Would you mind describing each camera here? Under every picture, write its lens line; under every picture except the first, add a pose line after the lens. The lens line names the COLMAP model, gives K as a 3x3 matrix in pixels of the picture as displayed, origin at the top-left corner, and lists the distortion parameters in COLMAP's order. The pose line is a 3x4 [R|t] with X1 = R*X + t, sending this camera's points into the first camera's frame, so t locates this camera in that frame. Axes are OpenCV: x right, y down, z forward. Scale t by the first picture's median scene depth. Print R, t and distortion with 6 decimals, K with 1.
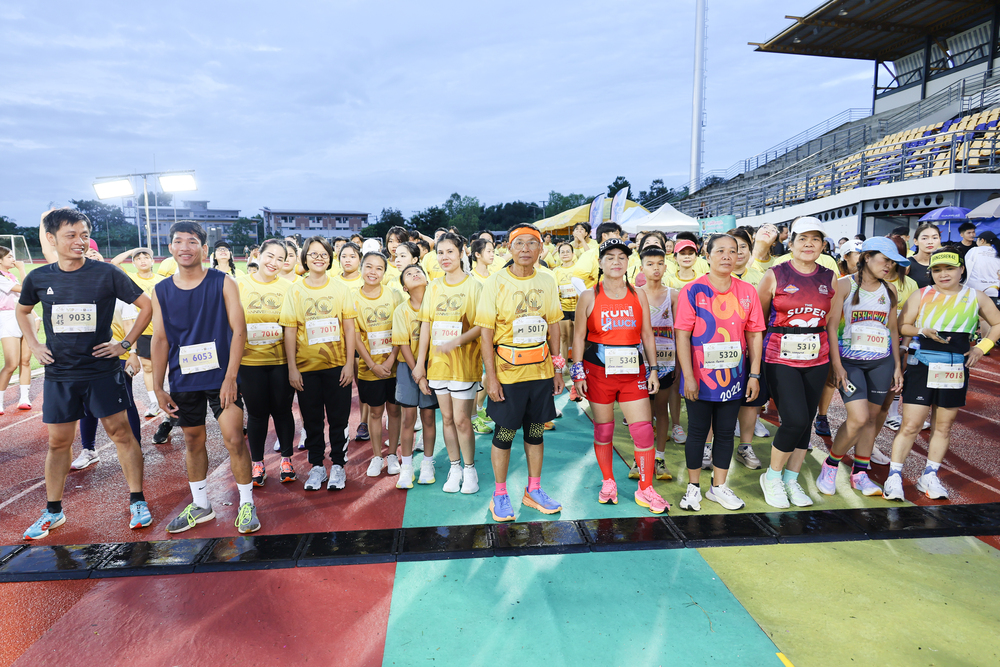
lens RADIAL K [[856.1, 0, 500.0], [0, 856.1, 333.5], [0, 0, 1]] dist [-0.005605, 0.007913]
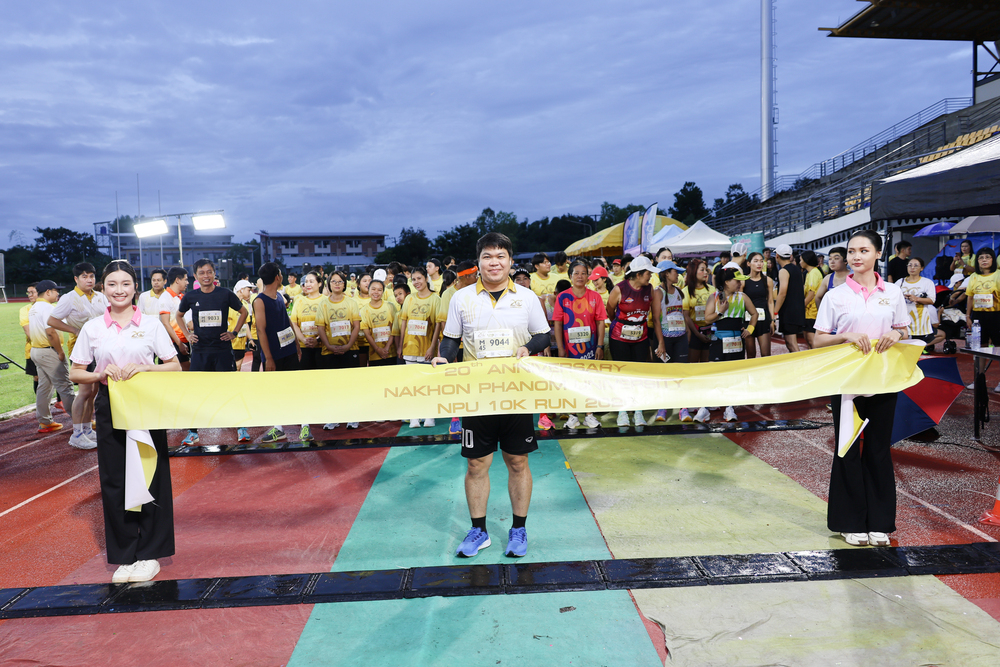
lens RADIAL K [[699.2, 0, 500.0], [0, 699.2, 333.5], [0, 0, 1]] dist [0.033636, -0.004049]
pose [[0.999618, -0.025203, 0.011299, -0.049365], [0.025400, 0.999522, -0.017624, -0.027927], [-0.010850, 0.017904, 0.999781, 0.305101]]
